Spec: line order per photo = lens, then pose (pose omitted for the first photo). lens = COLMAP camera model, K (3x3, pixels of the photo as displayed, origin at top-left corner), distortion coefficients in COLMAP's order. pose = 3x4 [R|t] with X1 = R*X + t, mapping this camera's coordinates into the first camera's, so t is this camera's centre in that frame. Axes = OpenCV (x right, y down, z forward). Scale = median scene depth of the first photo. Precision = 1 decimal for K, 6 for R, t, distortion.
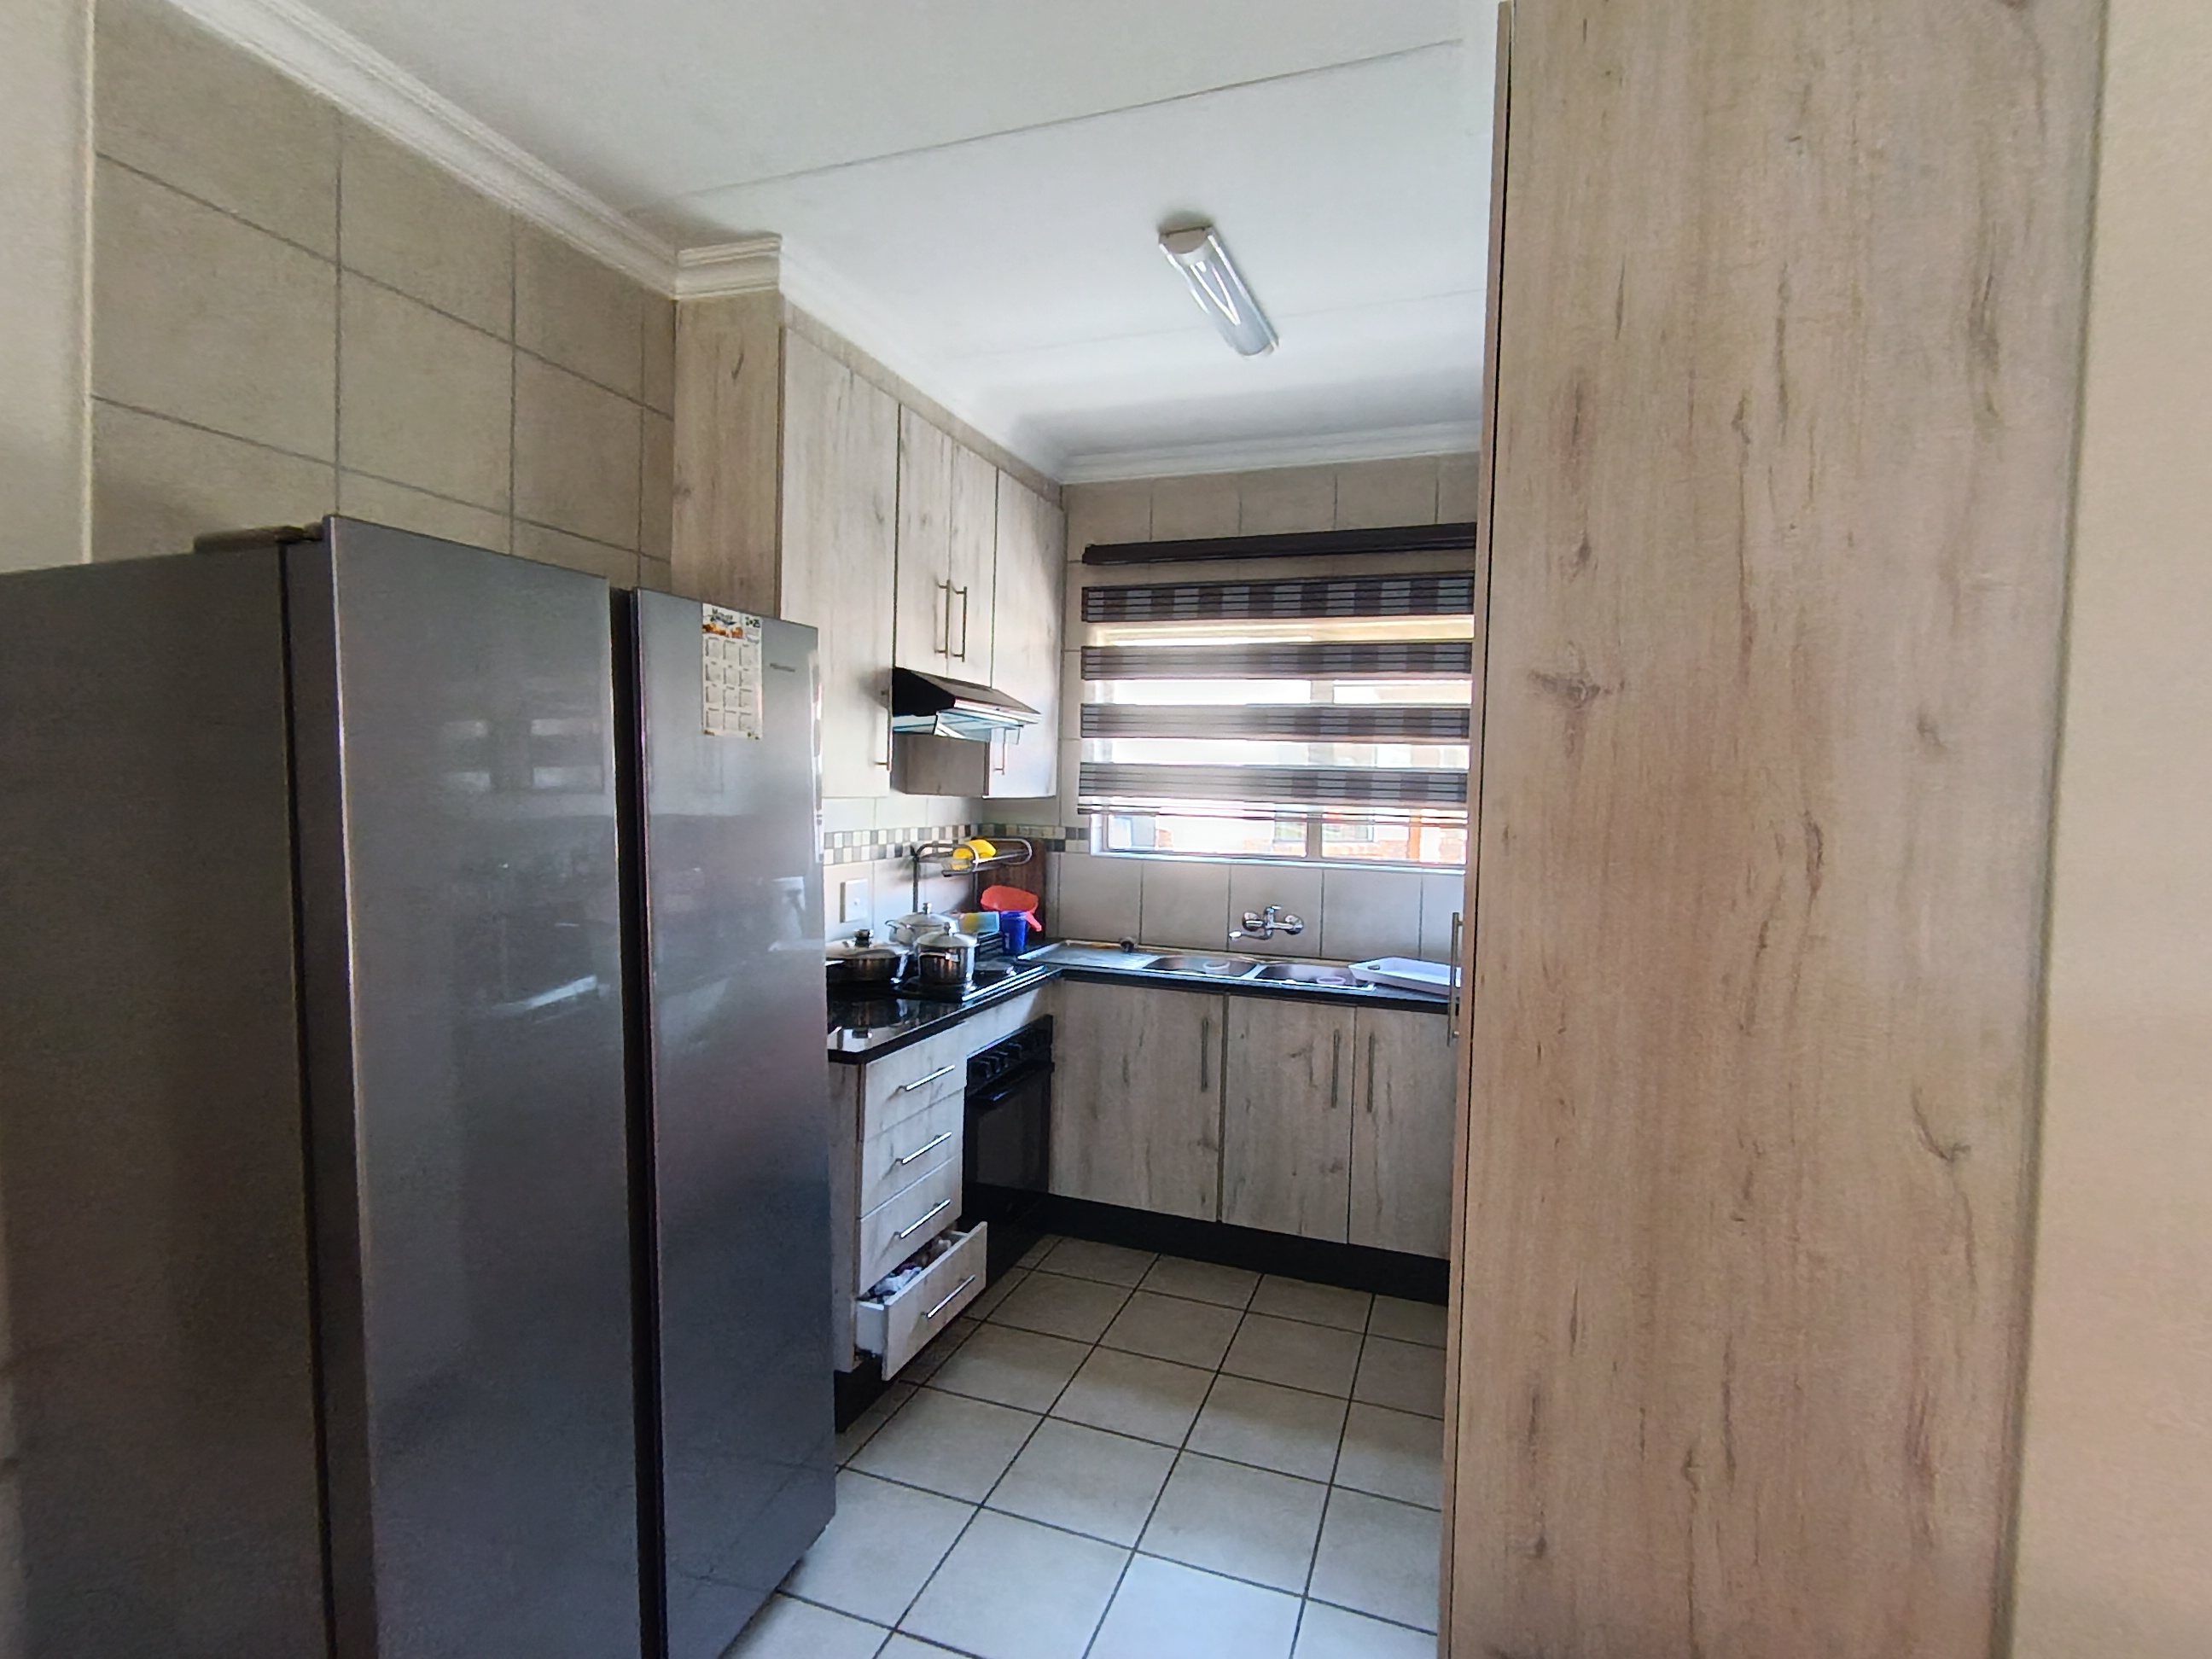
lens RADIAL K [[1057.4, 0, 1102.2], [0, 1057.4, 828.8], [0, 0, 1]] dist [0.004895, -0.001209]
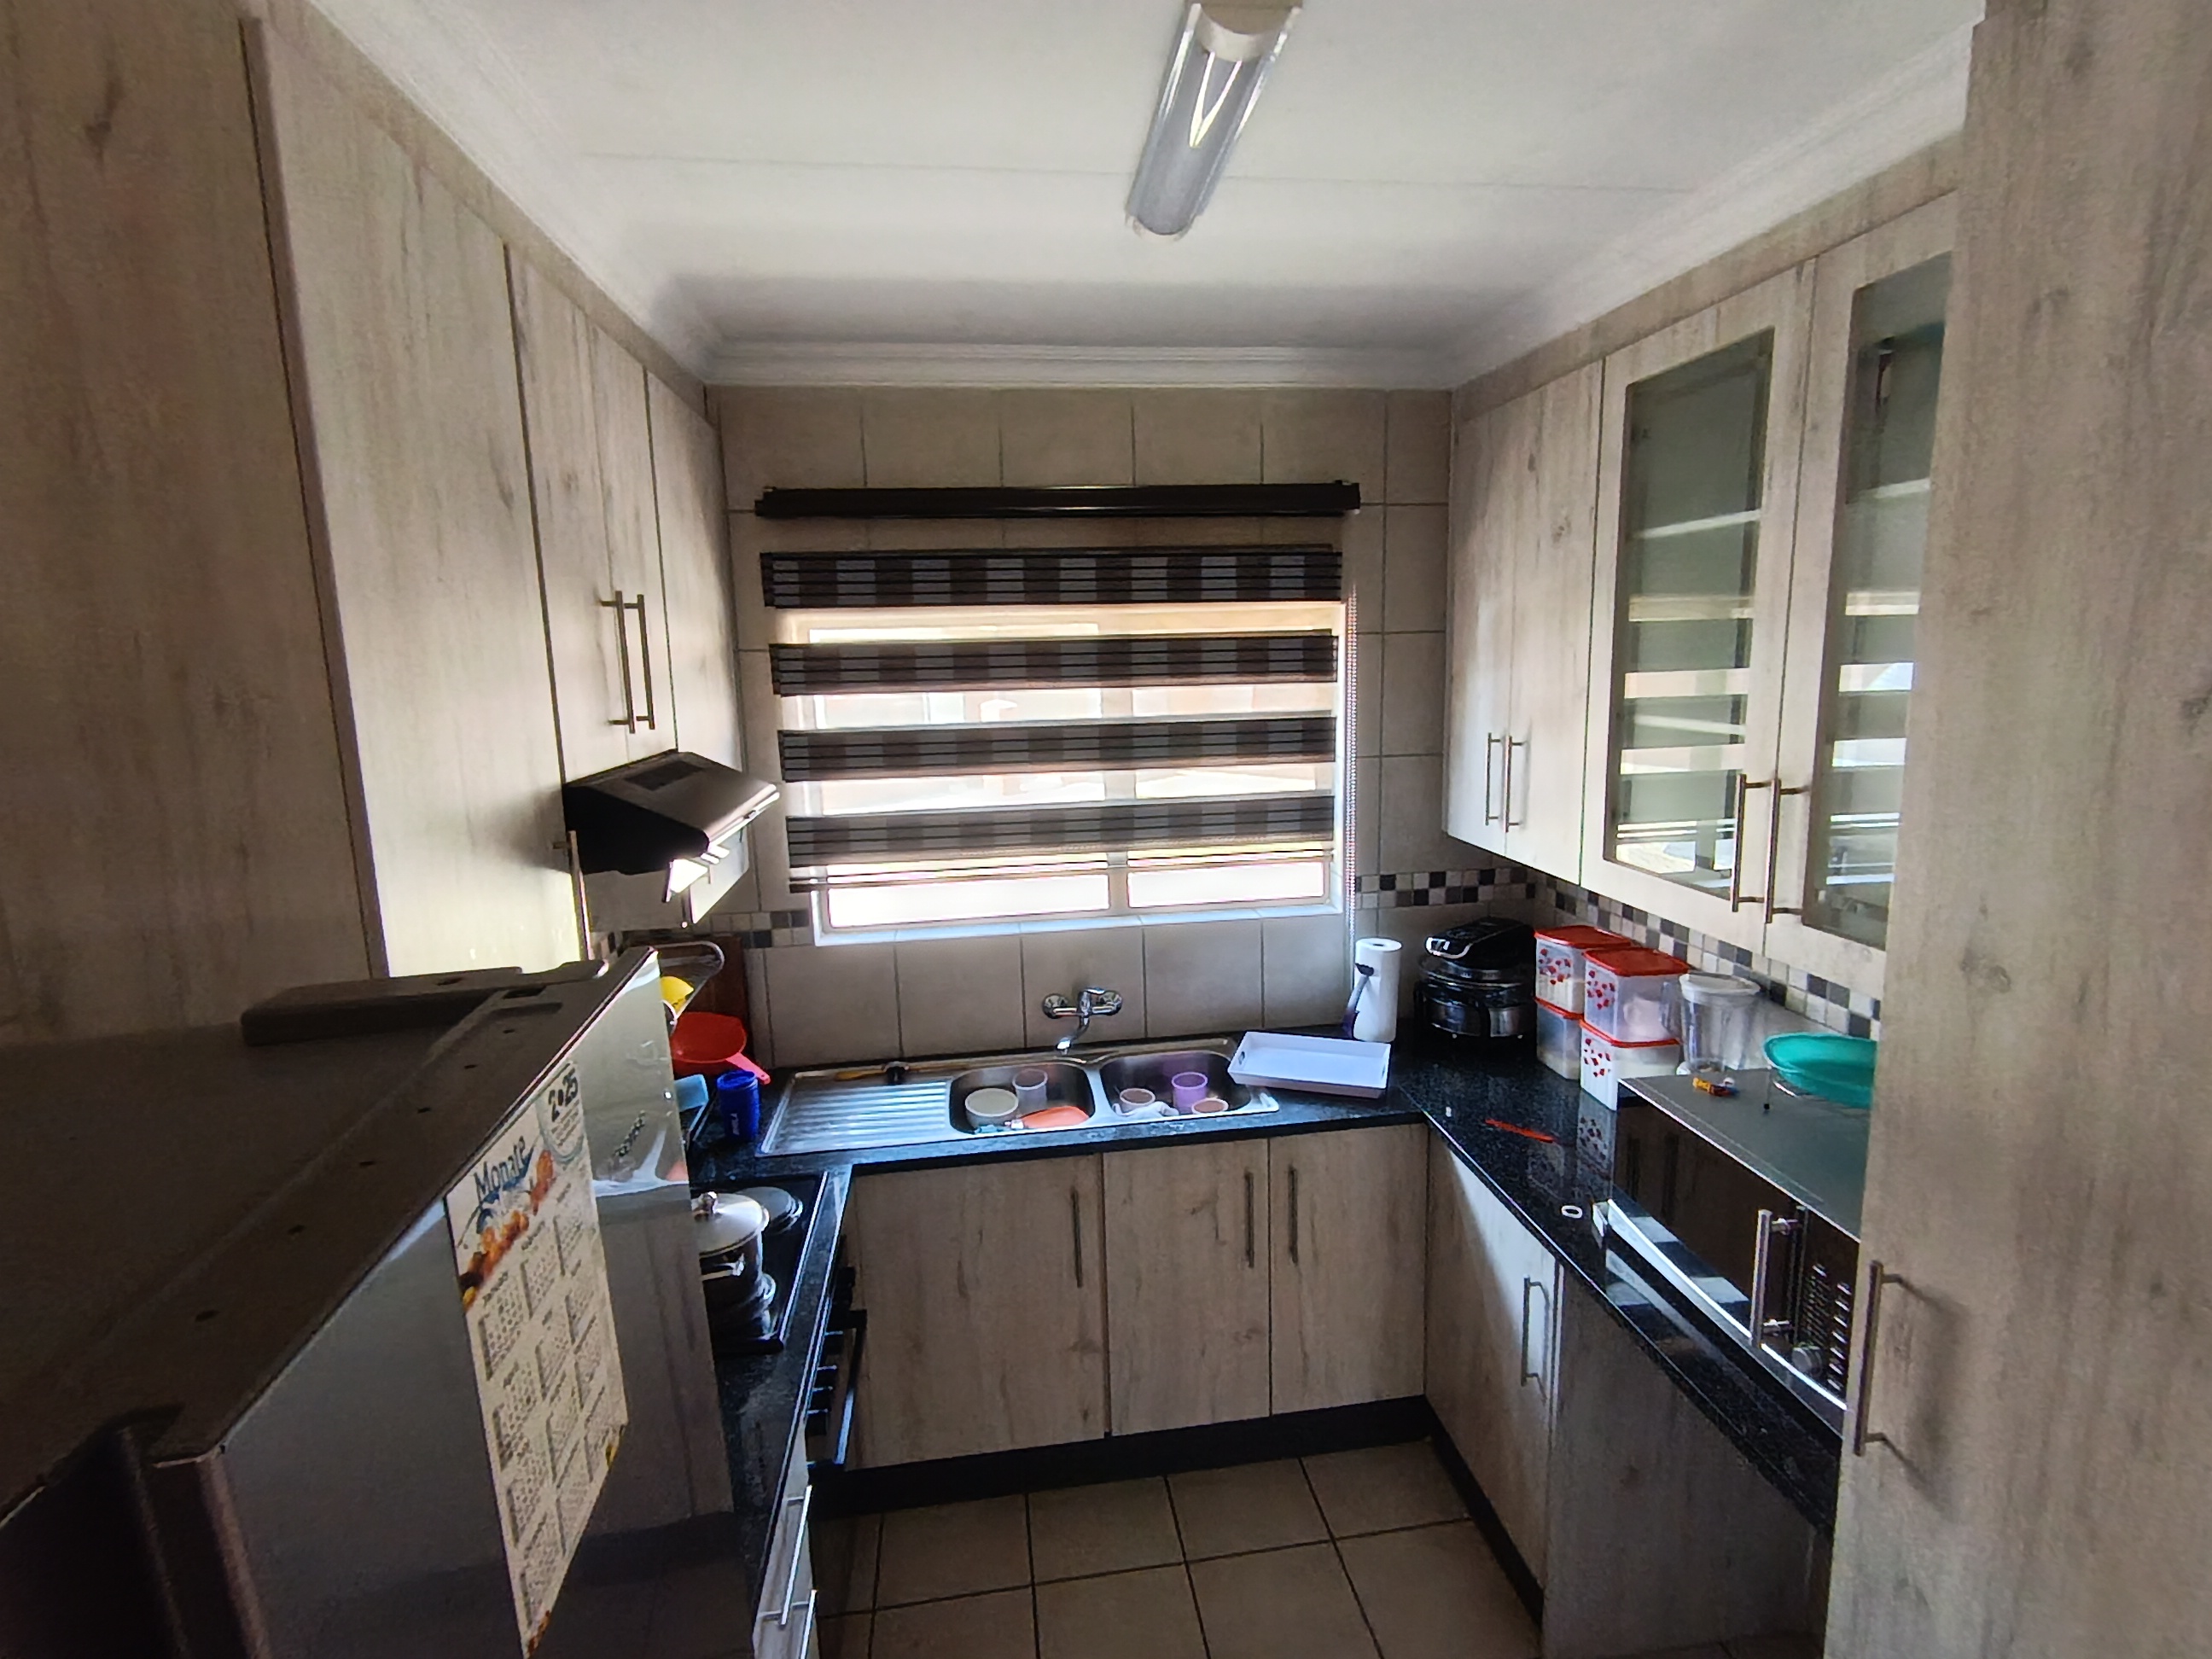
lens RADIAL K [[1057.4, 0, 1108.4], [0, 1057.4, 824.3], [0, 0, 1]] dist [0.004895, -0.001209]
pose [[0.880105, -0.129619, 0.456742, -0.167206], [0.073250, 0.987564, 0.139114, -0.154870], [-0.469094, -0.088979, 0.878655, 0.348109]]
